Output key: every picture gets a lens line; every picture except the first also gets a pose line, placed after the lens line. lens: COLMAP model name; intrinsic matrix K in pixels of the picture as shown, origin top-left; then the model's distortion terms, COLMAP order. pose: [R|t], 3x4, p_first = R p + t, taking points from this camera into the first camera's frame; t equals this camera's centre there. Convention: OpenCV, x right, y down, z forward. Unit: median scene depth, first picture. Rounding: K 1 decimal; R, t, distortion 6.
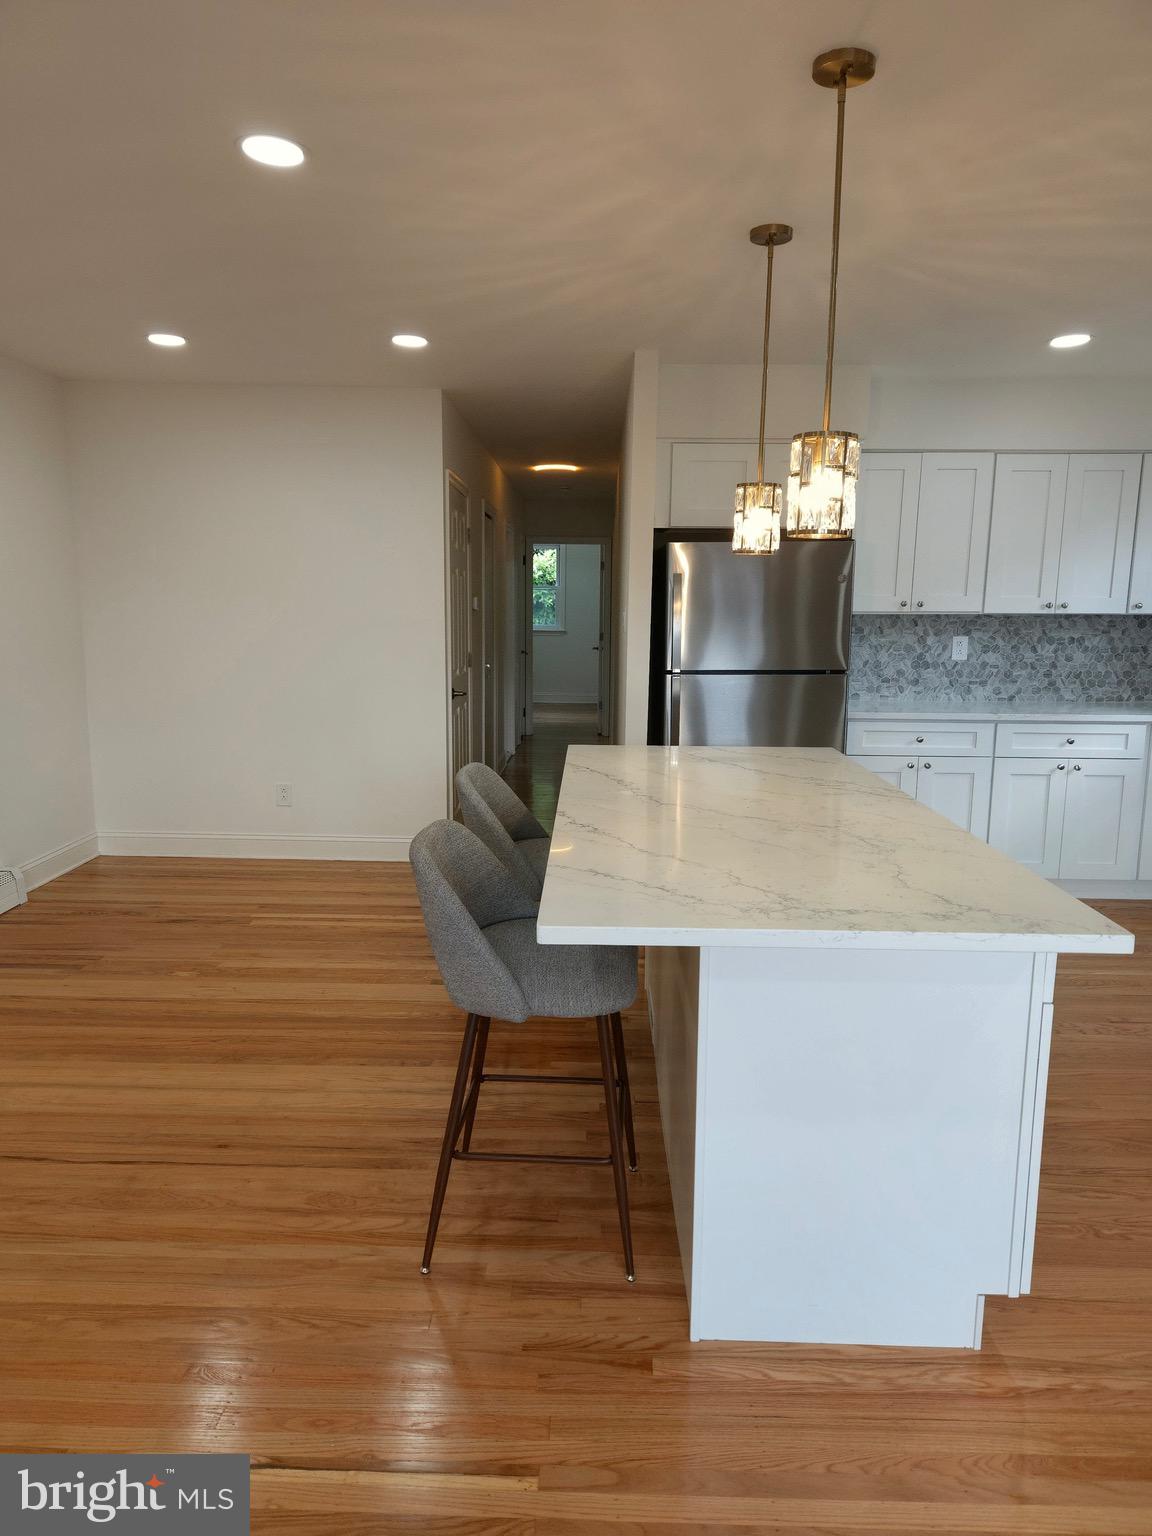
lens RADIAL K [[1018.1, 0, 562.2], [0, 1018.1, 775.0], [0, 0, 1]] dist [0.020297, -0.004600]
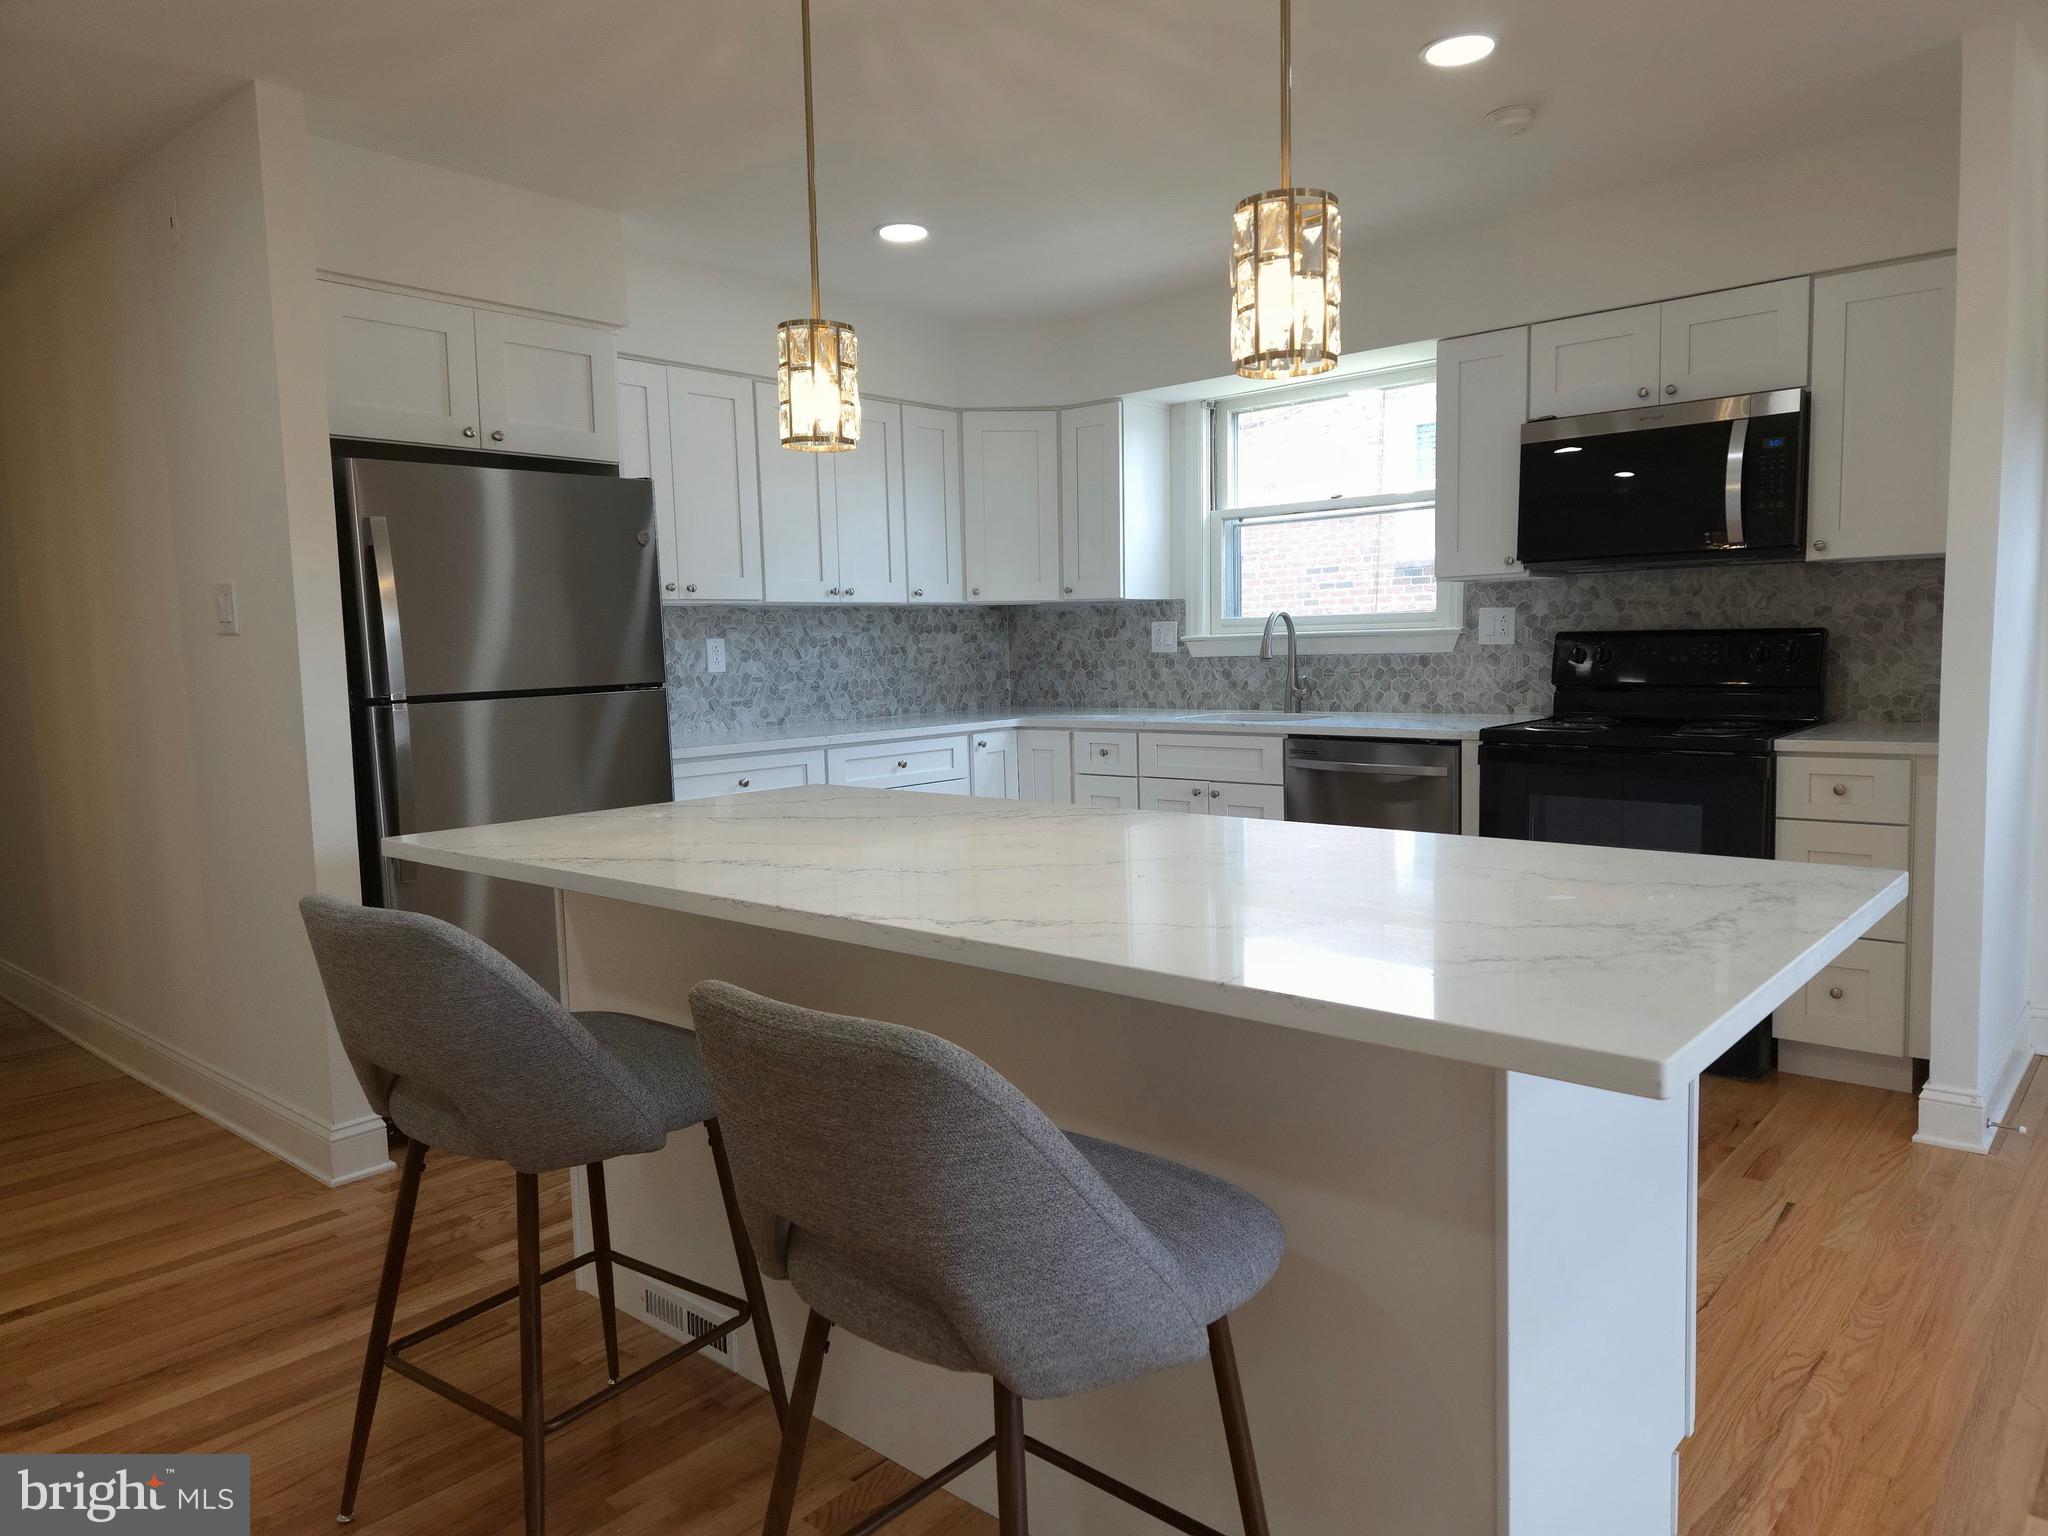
lens RADIAL K [[1357.4, 0, 1017.6], [0, 1357.4, 772.2], [0, 0, 1]] dist [0.020297, -0.004600]
pose [[0.623455, -0.094812, 0.776089, -0.212824], [0.158236, 0.987380, -0.006491, -0.006705], [-0.765679, 0.126852, 0.630590, 0.268922]]
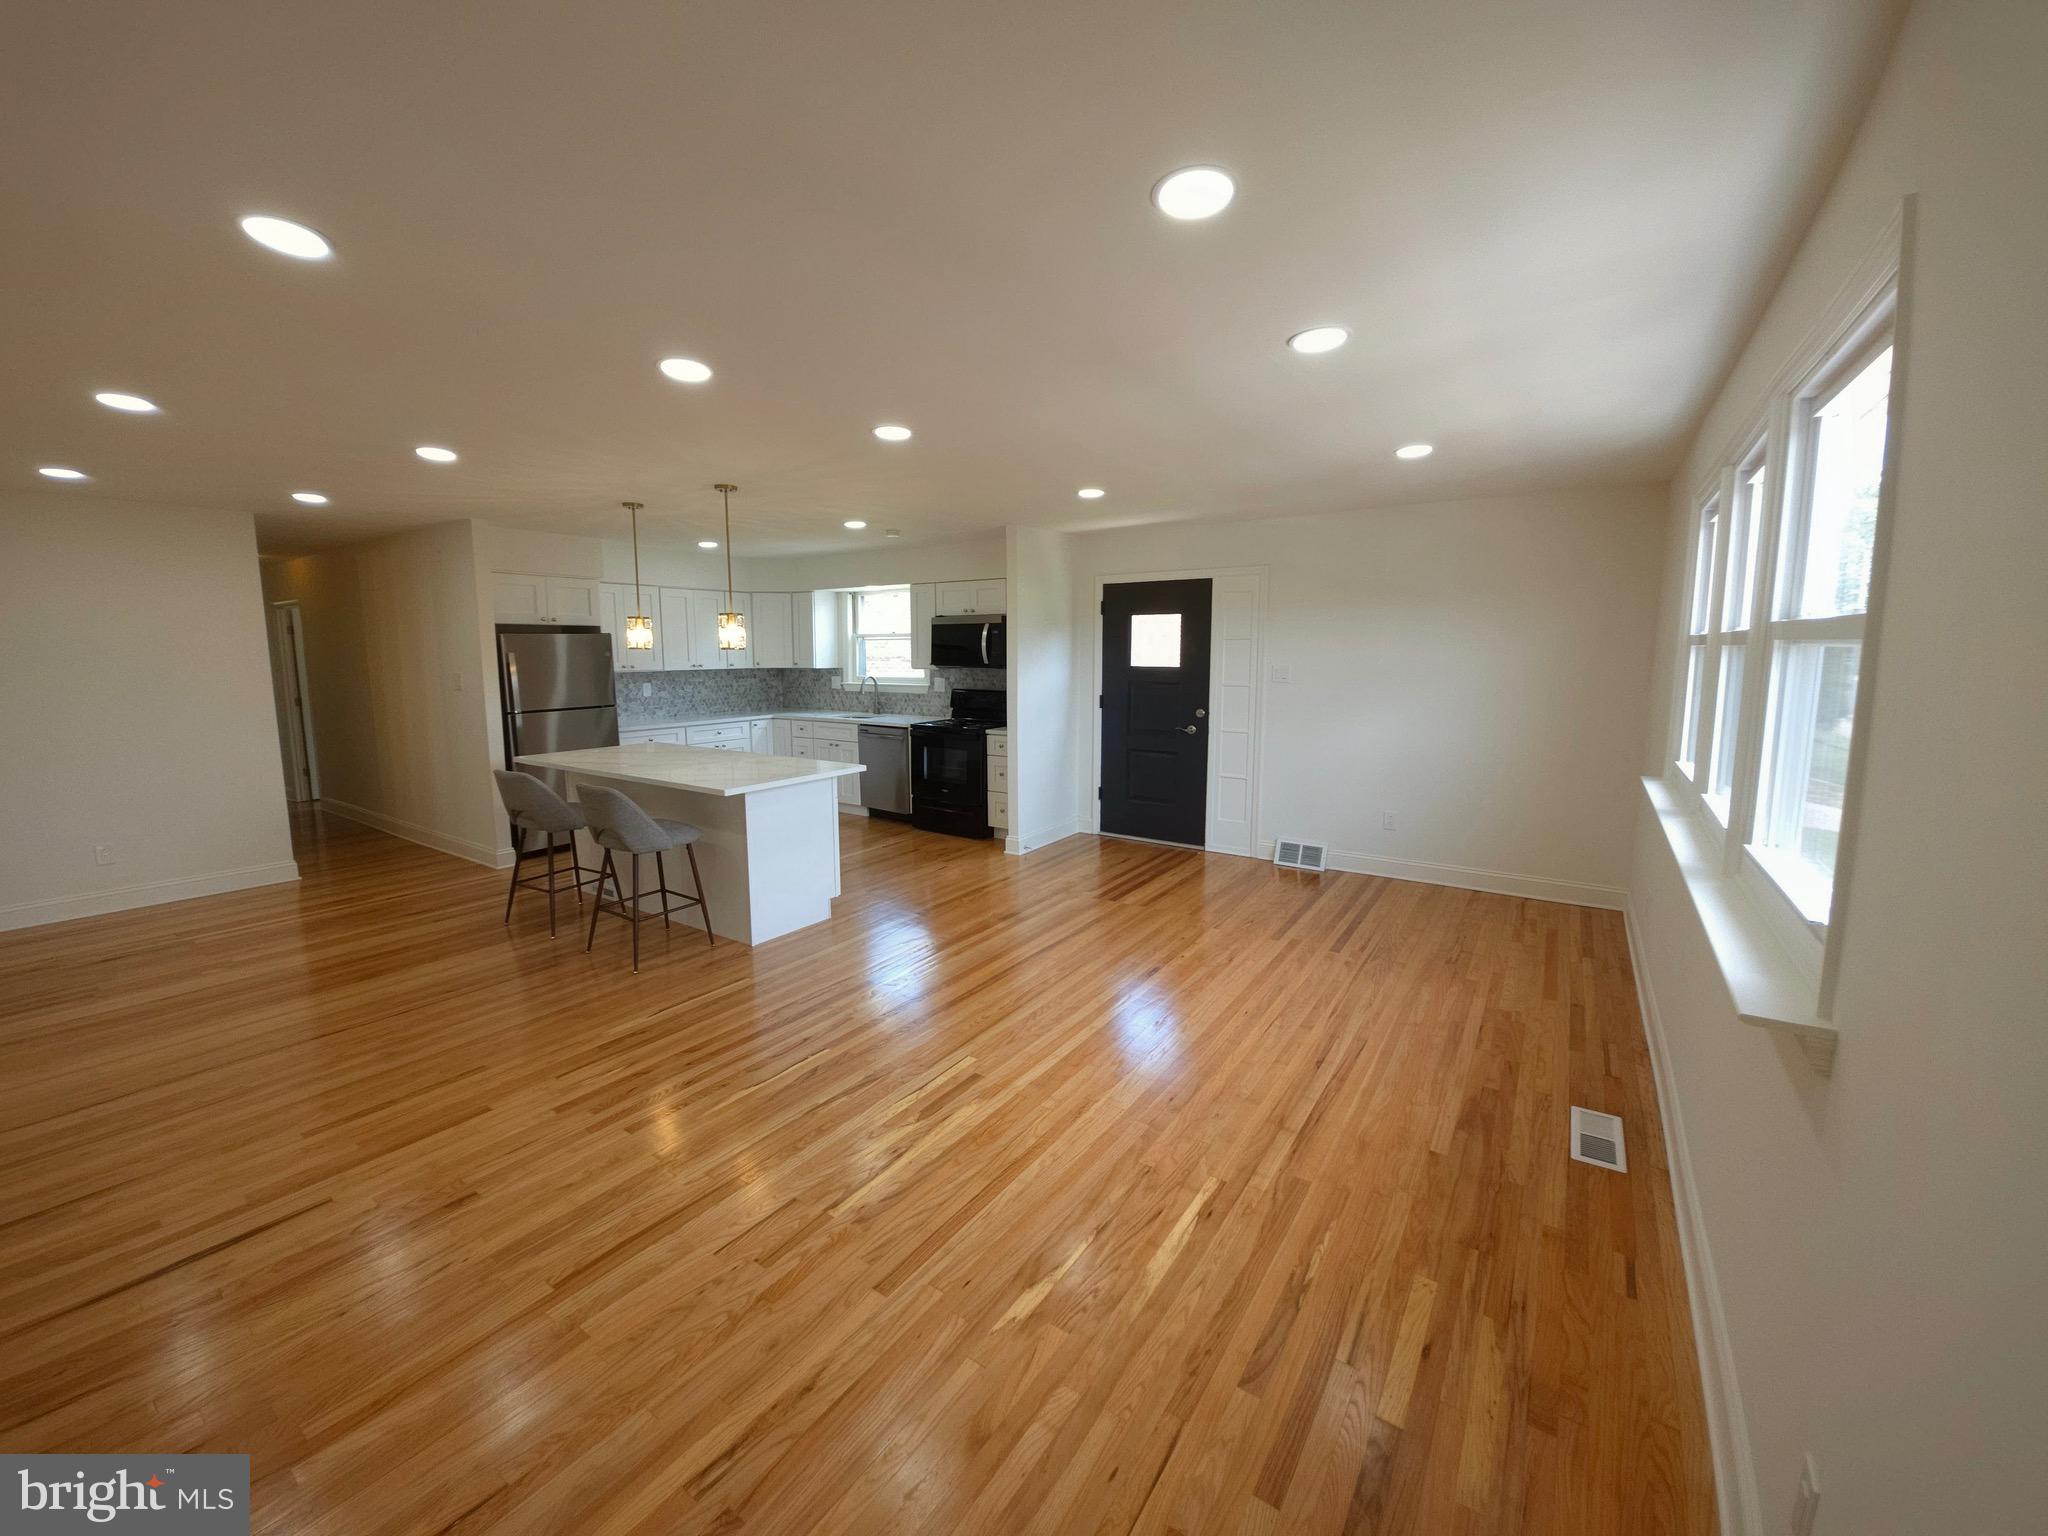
lens RADIAL K [[822.7, 0, 992.1], [0, 822.7, 746.9], [0, 0, 1]] dist [-0.001260, -0.000104]
pose [[0.551148, -0.106994, 0.827519, -0.494278], [0.147637, 0.988602, 0.029491, 0.023157], [-0.821242, 0.105918, 0.560662, -0.309608]]
